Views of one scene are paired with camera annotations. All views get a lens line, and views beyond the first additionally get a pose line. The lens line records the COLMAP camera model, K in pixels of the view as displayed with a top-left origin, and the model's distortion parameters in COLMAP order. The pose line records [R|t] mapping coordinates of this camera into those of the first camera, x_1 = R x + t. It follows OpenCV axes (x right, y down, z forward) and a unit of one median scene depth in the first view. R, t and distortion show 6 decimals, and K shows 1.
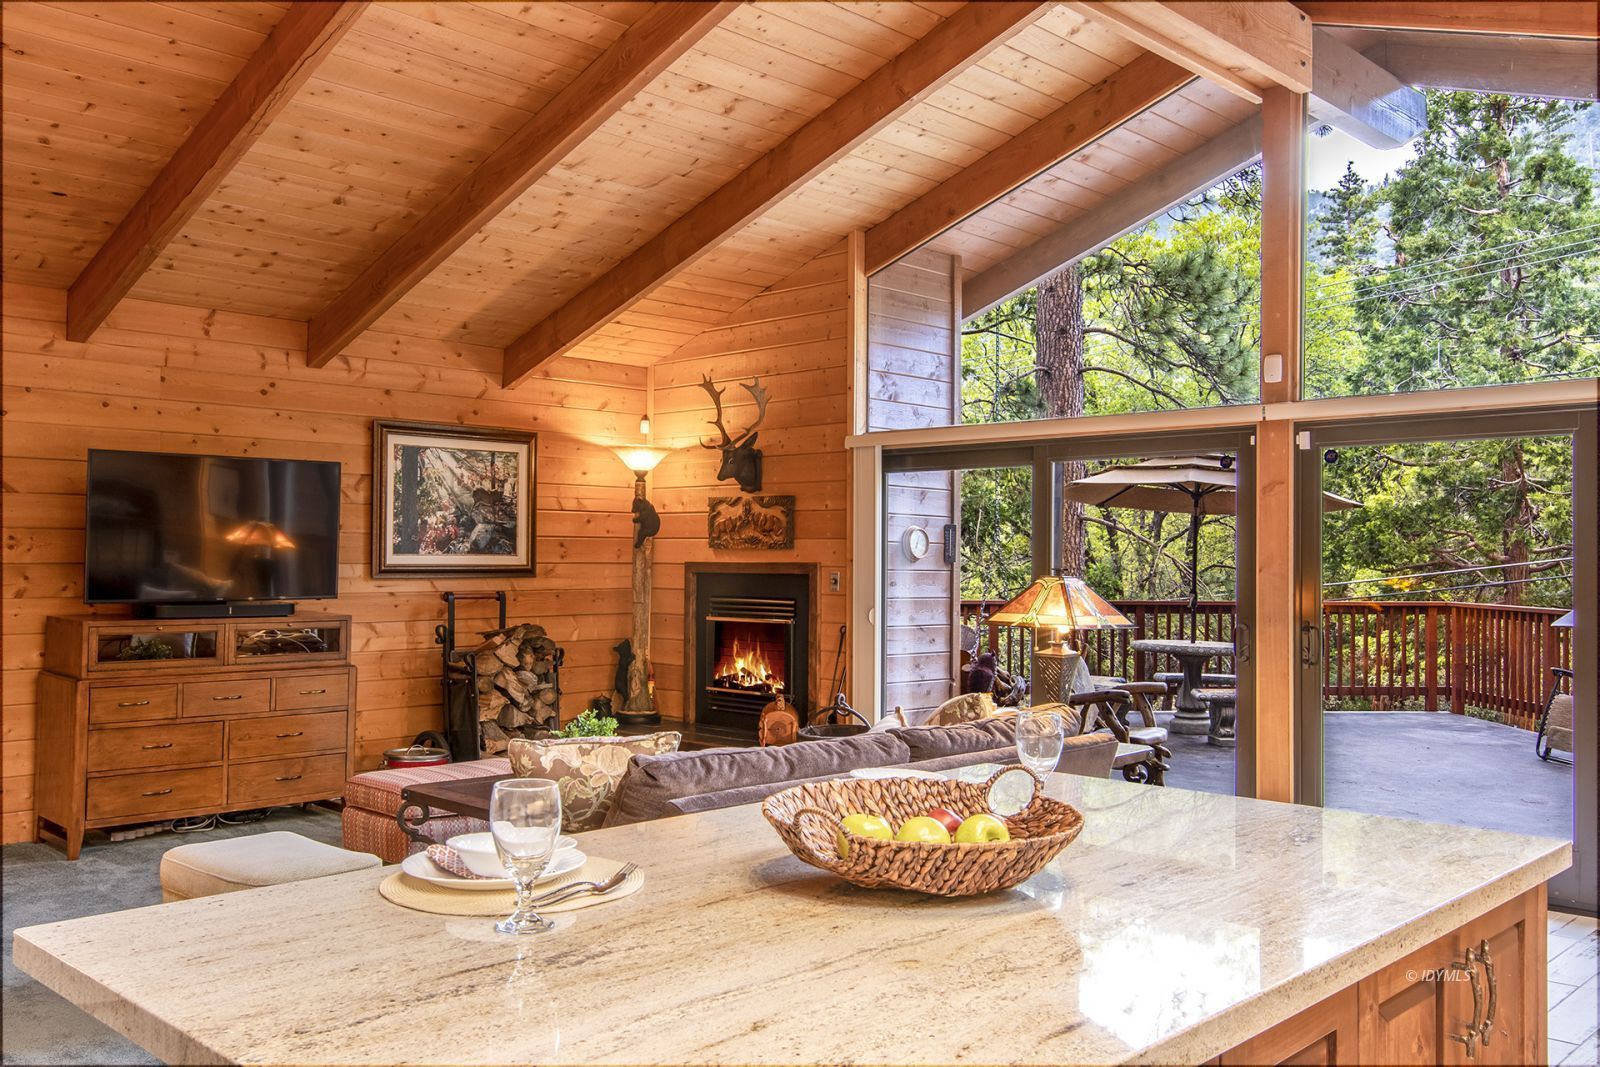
lens RADIAL K [[1399.5, 0, 787.2], [0, 1399.5, 525.3], [0, 0, 1]] dist [0.033257, -0.048772]
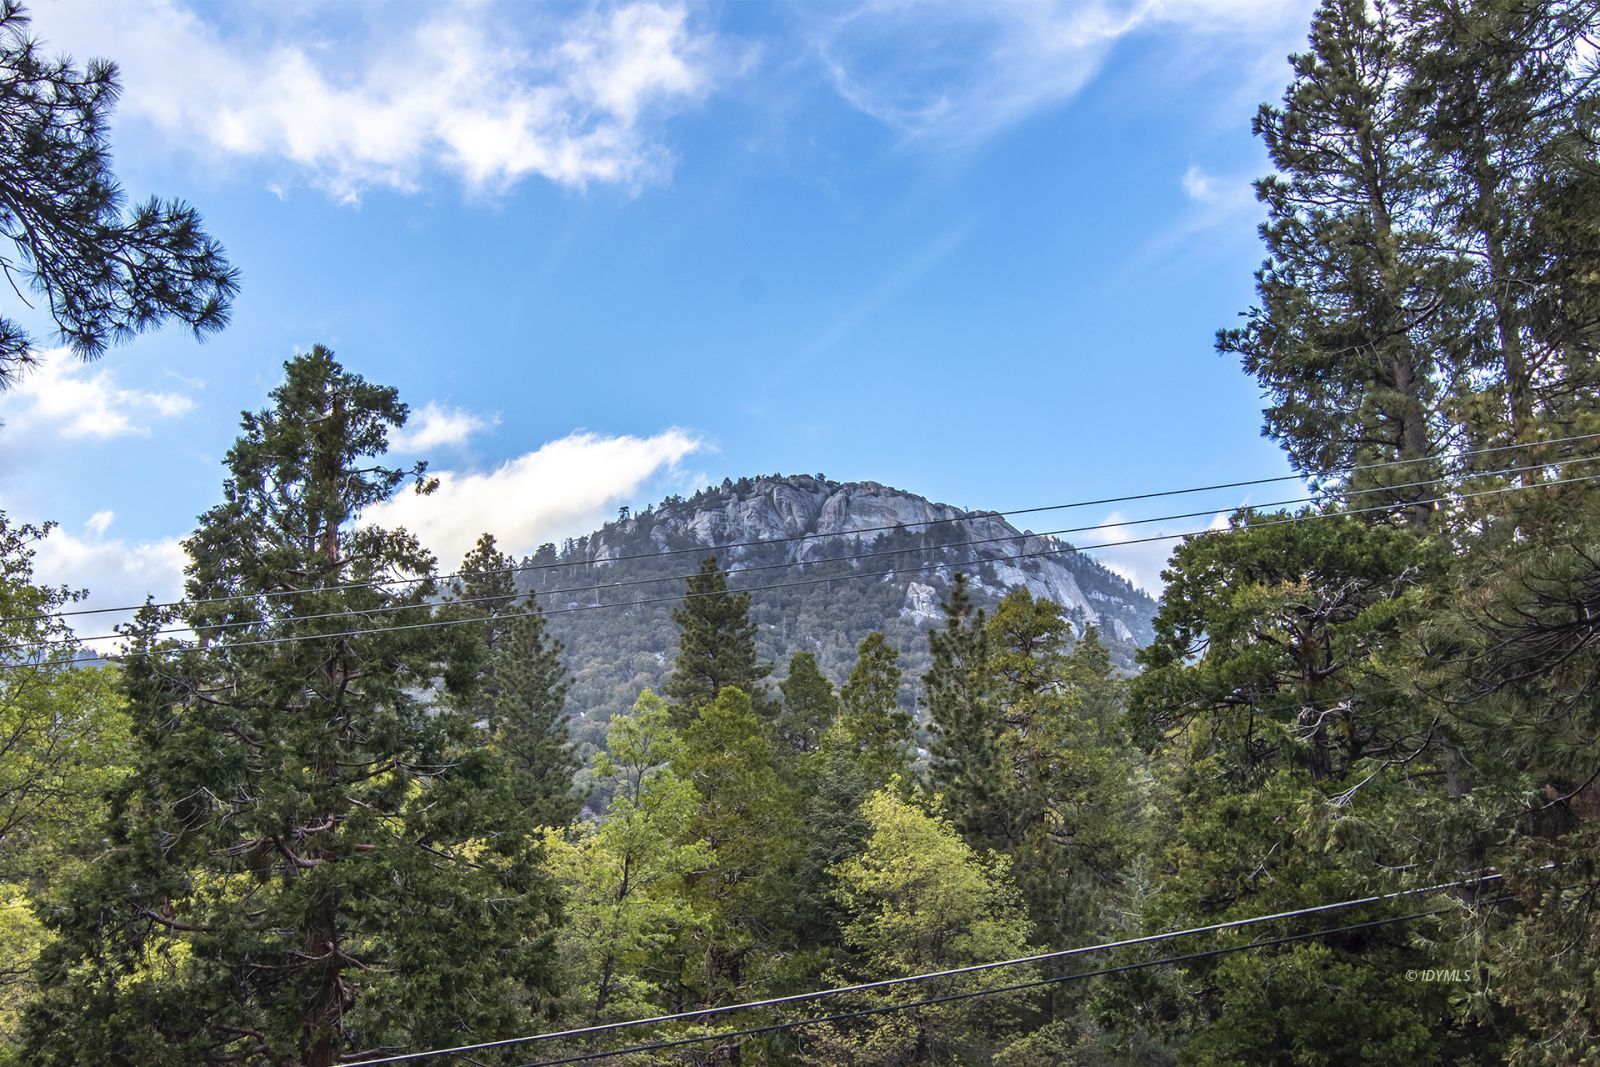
lens RADIAL K [[1630.3, 0, 757.4], [0, 1630.3, 629.1], [0, 0, 1]] dist [-0.001122, 0.000000]
pose [[0.736007, 0.165938, 0.656322, 0.113562], [0.003928, 0.968430, -0.249253, 0.015366], [-0.676962, 0.186030, 0.712120, 0.239966]]
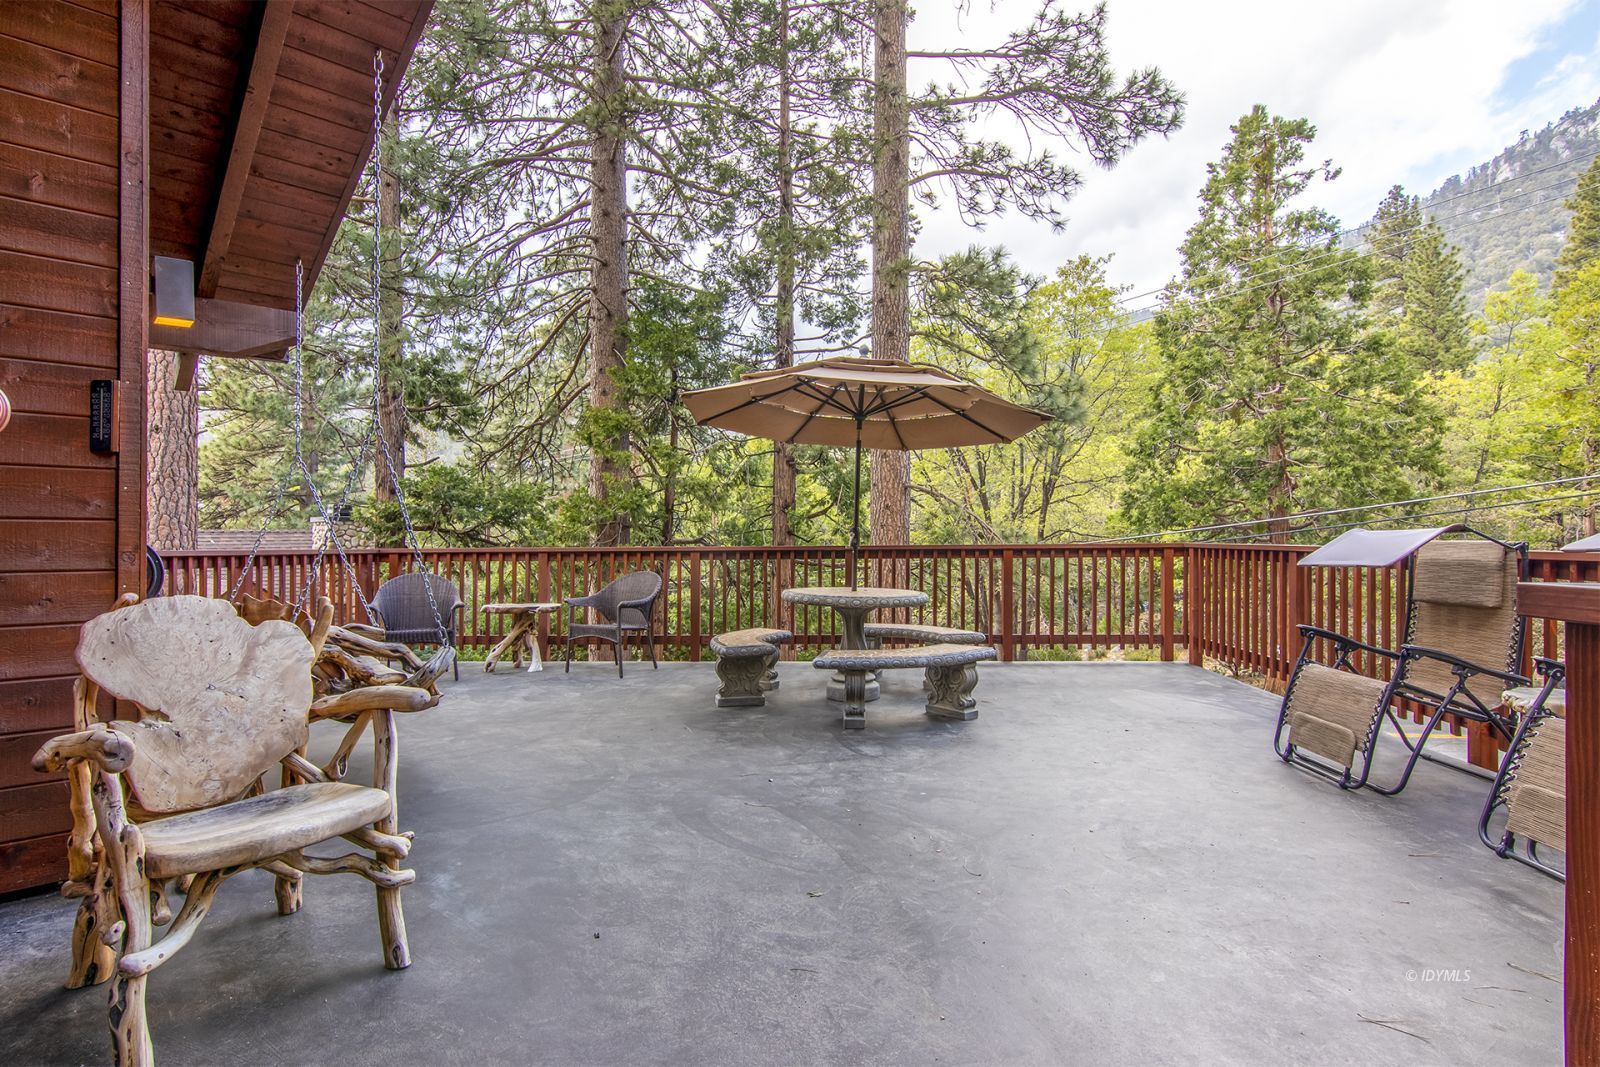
lens RADIAL K [[817.2, 0, 787.9], [0, 817.2, 537.2], [0, 0, 1]] dist [0.006510, 0.001041]
pose [[0.997545, -0.012708, -0.068866, 0.114684], [0.014346, 0.999625, 0.023341, 0.016140], [0.068543, -0.024271, 0.997353, 0.207714]]
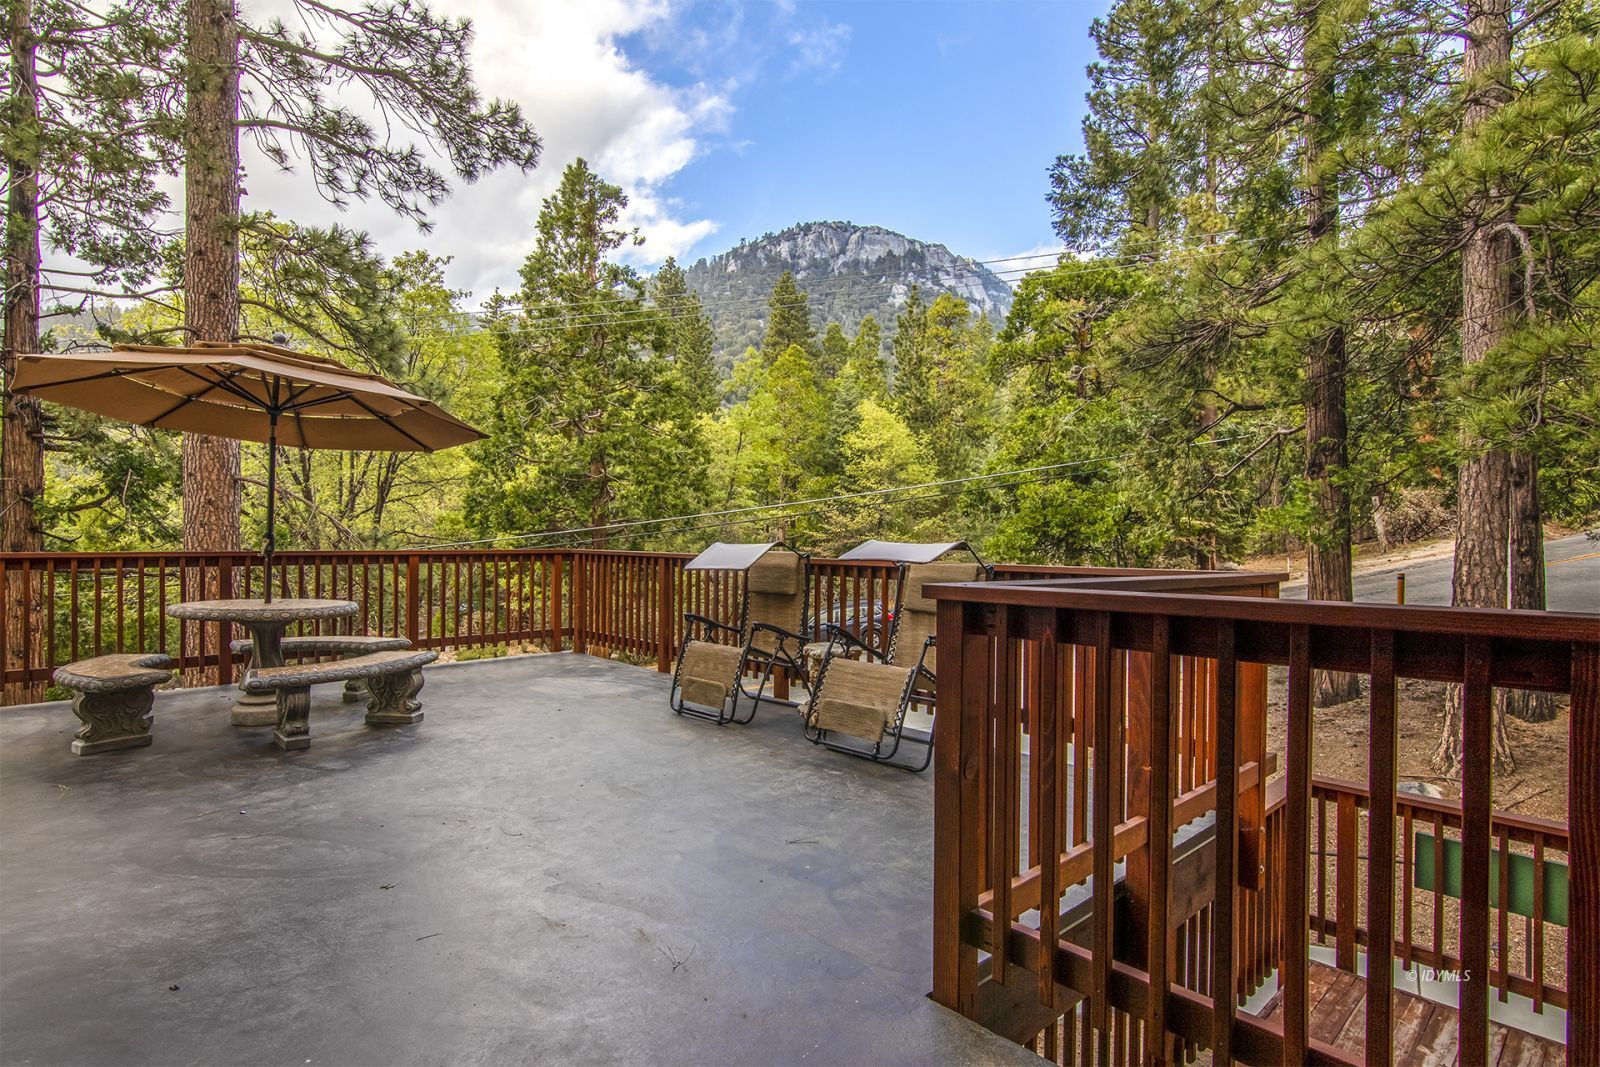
lens RADIAL K [[817.2, 0, 798.8], [0, 817.2, 552.5], [0, 0, 1]] dist [0.006510, 0.001041]
pose [[0.743217, -0.011783, 0.668947, 0.083846], [-0.019420, 0.999044, 0.039174, 0.013575], [-0.668769, -0.042105, 0.742277, 0.194736]]
